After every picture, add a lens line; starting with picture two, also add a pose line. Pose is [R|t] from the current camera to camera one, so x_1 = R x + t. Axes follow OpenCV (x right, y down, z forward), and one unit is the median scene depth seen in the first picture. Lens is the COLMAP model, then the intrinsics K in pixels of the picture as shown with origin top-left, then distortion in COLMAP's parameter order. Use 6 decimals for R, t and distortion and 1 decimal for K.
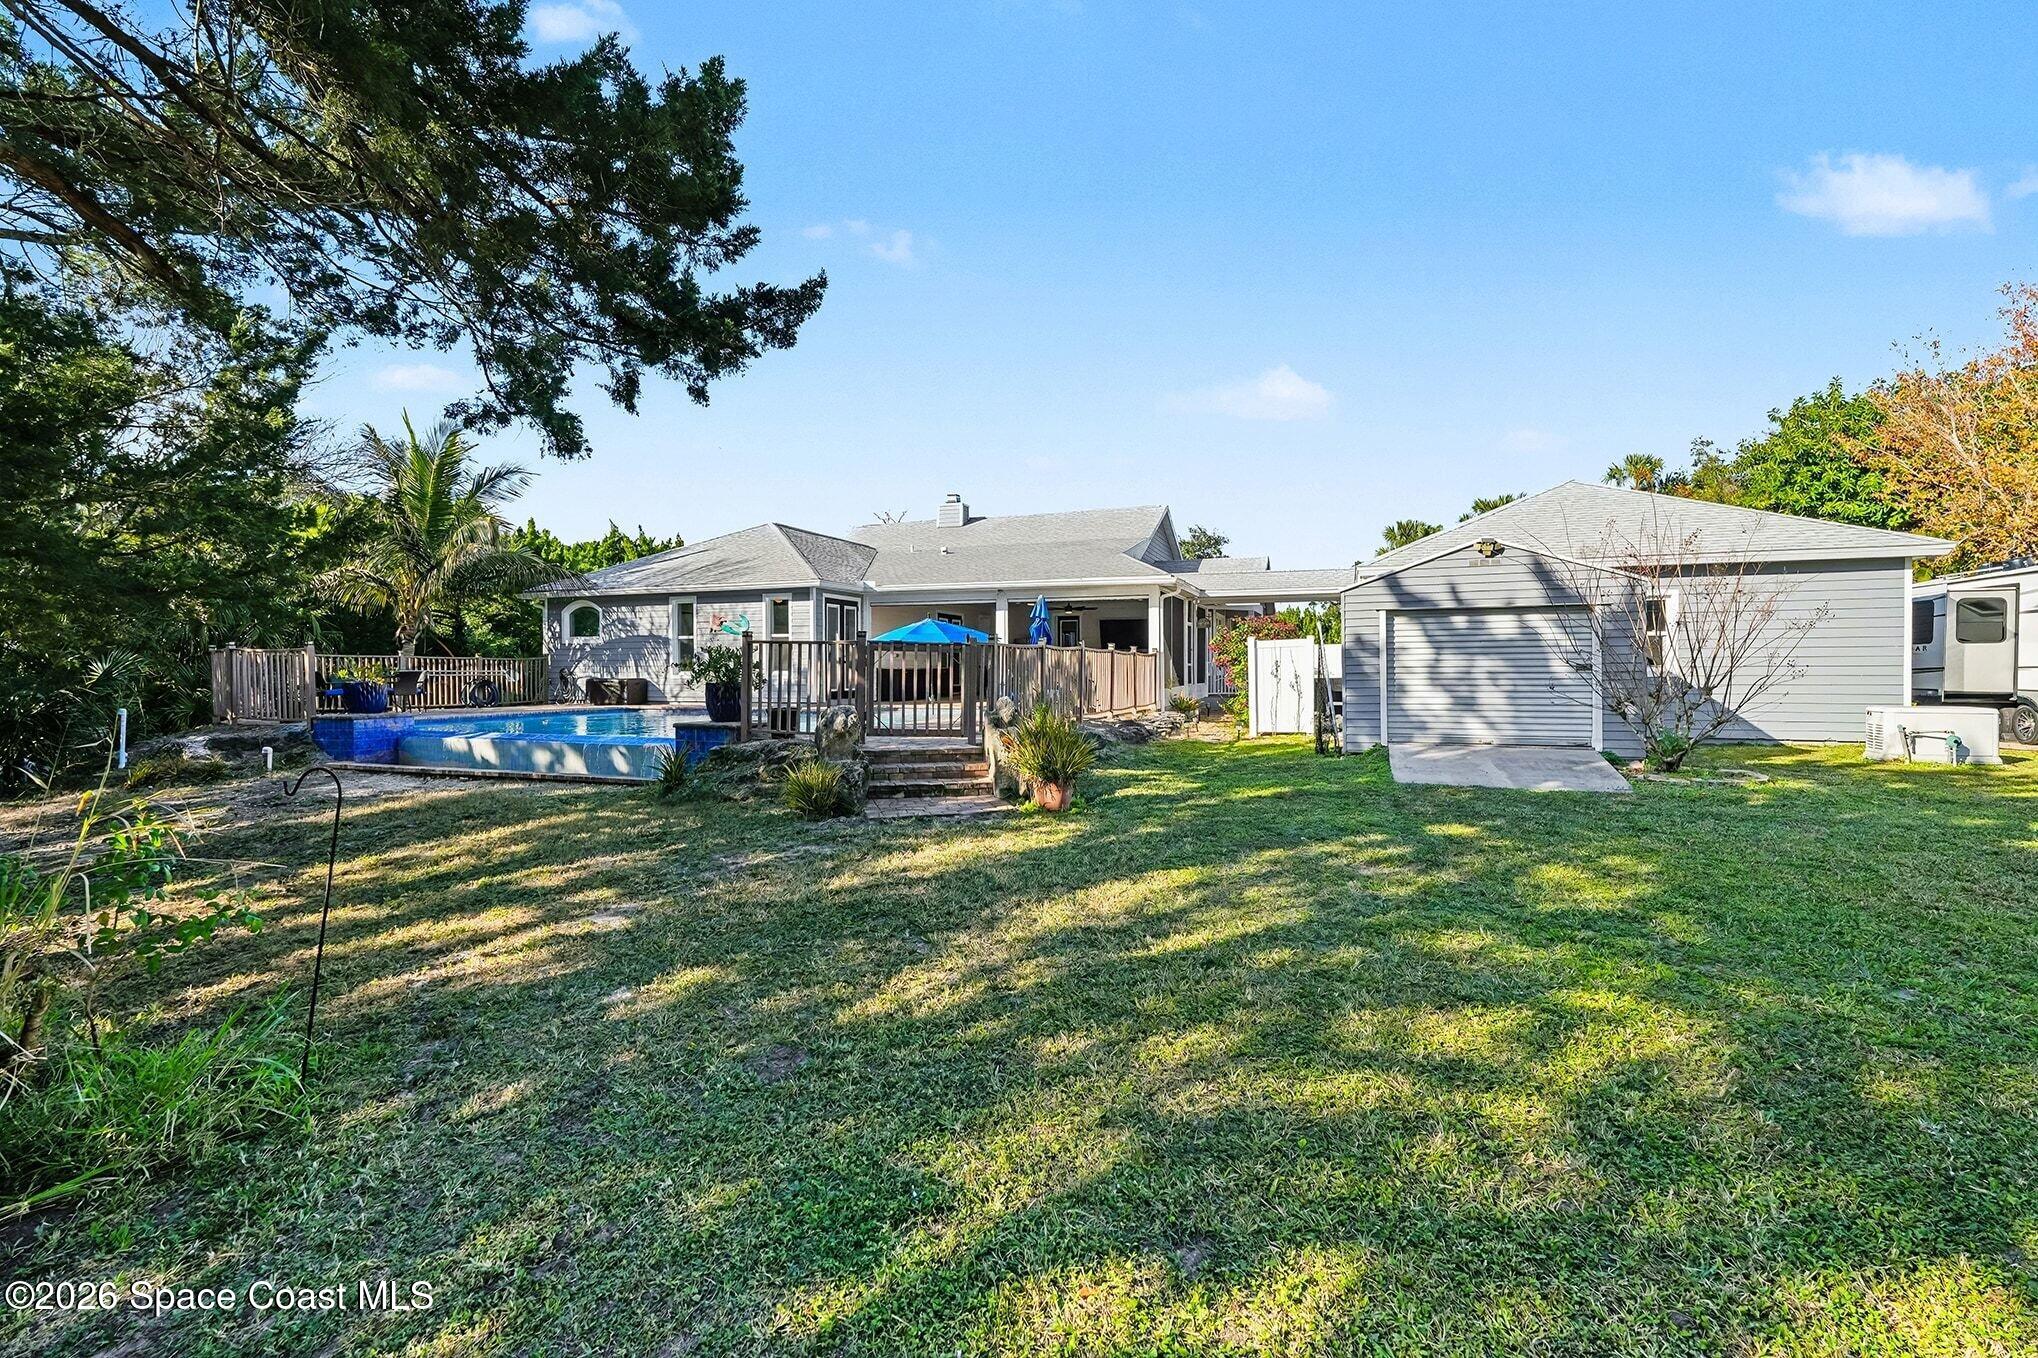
lens RADIAL K [[880.2, 0, 1039.7], [0, 880.2, 686.8], [0, 0, 1]] dist [0.008585, -0.000036]
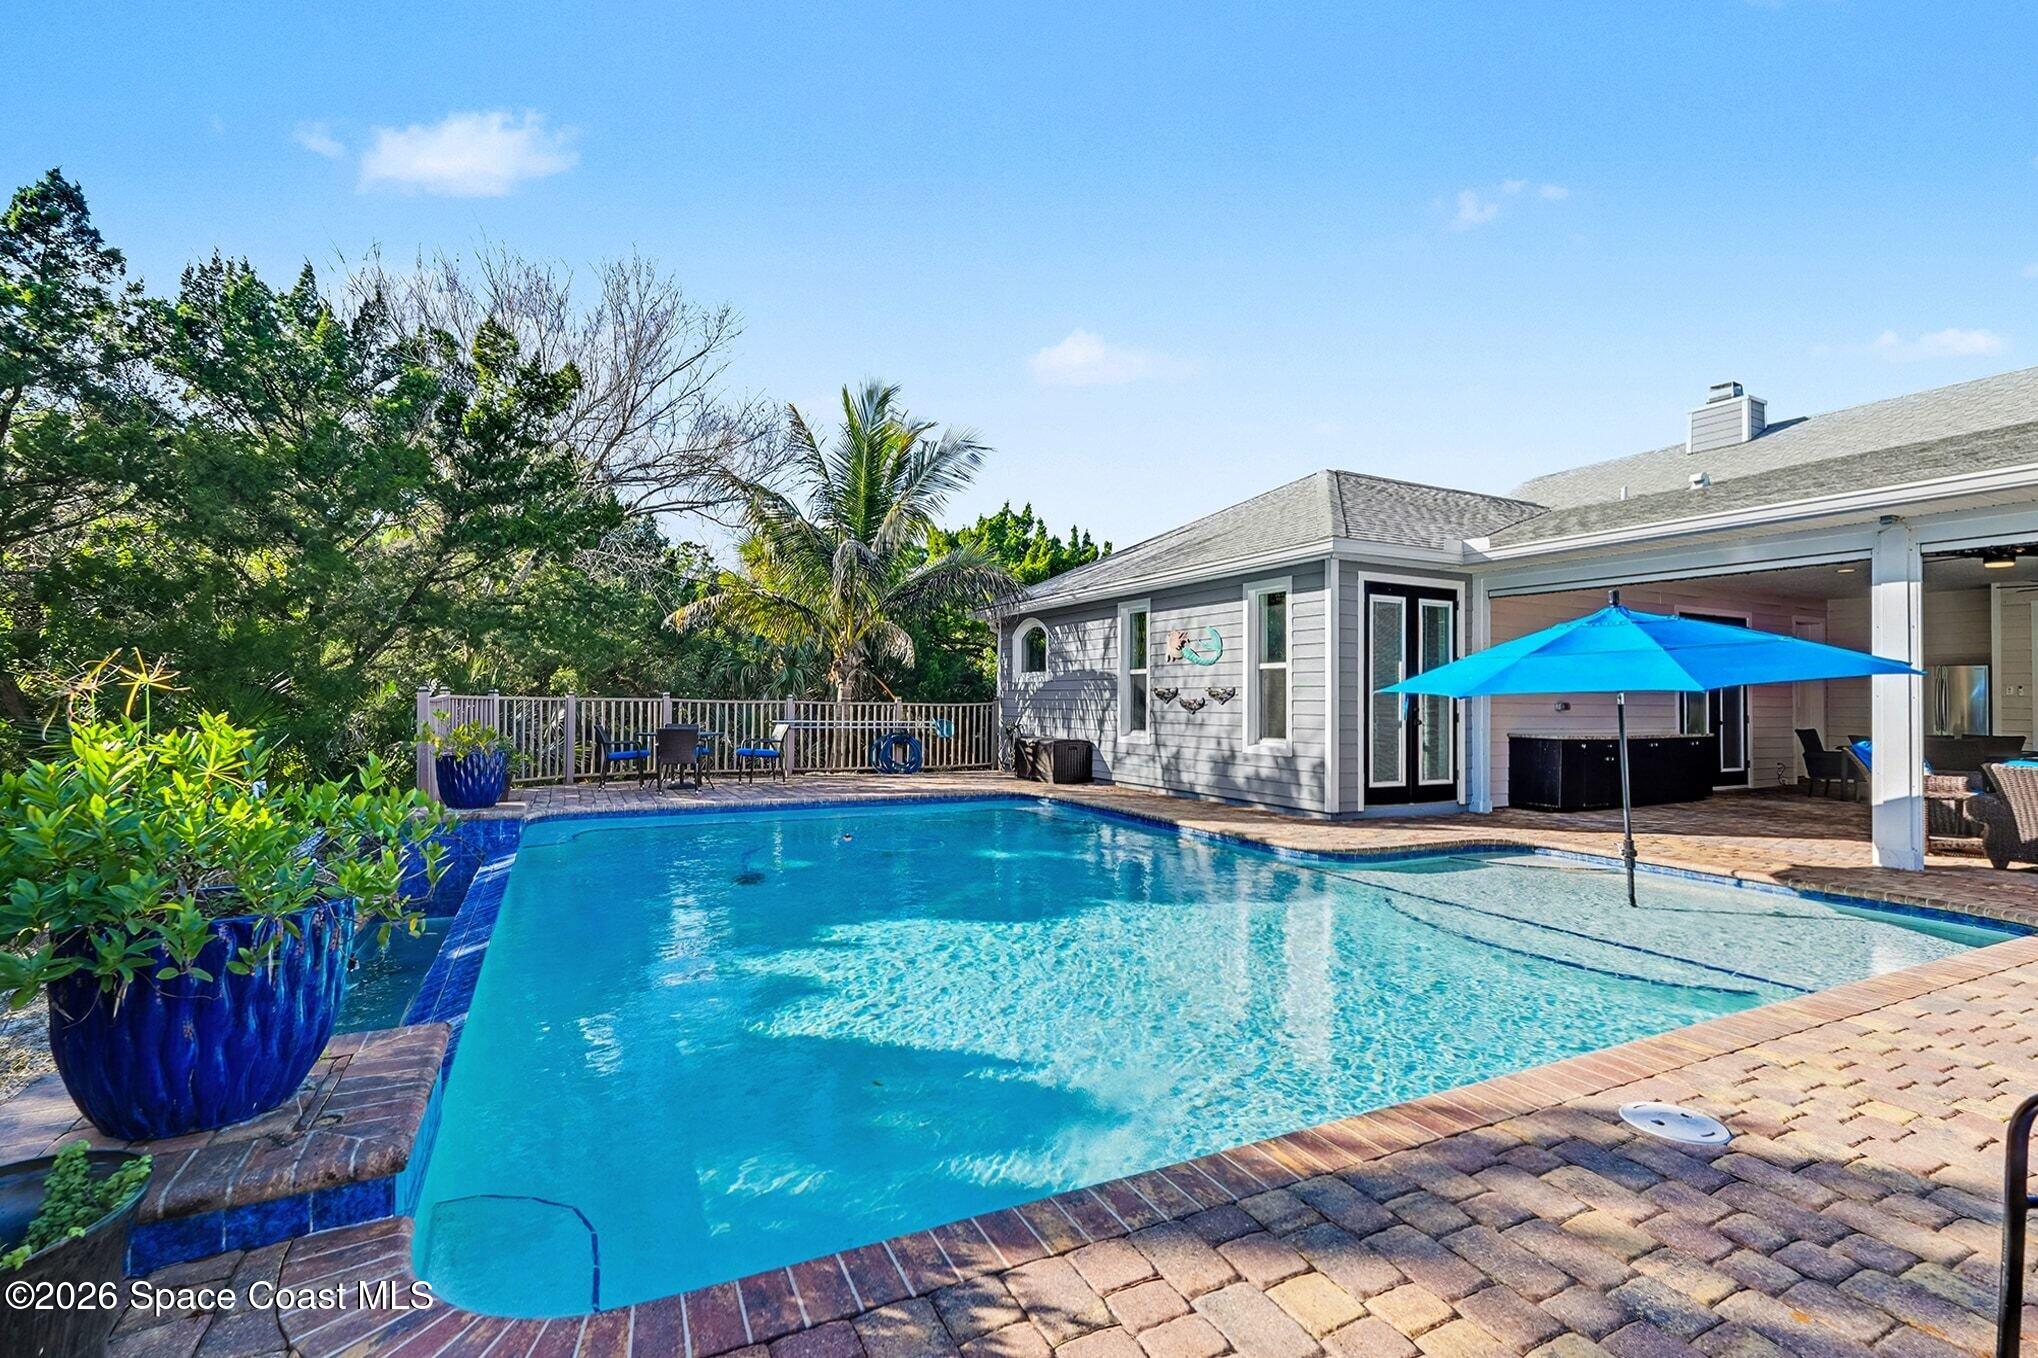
lens RADIAL K [[880.2, 0, 1039.7], [0, 880.2, 686.8], [0, 0, 1]] dist [0.008585, -0.000036]
pose [[0.723928, 0.001201, -0.689875, -0.046530], [-0.030933, 0.999049, -0.030721, -0.025703], [0.689182, 0.043580, 0.723277, 0.533033]]
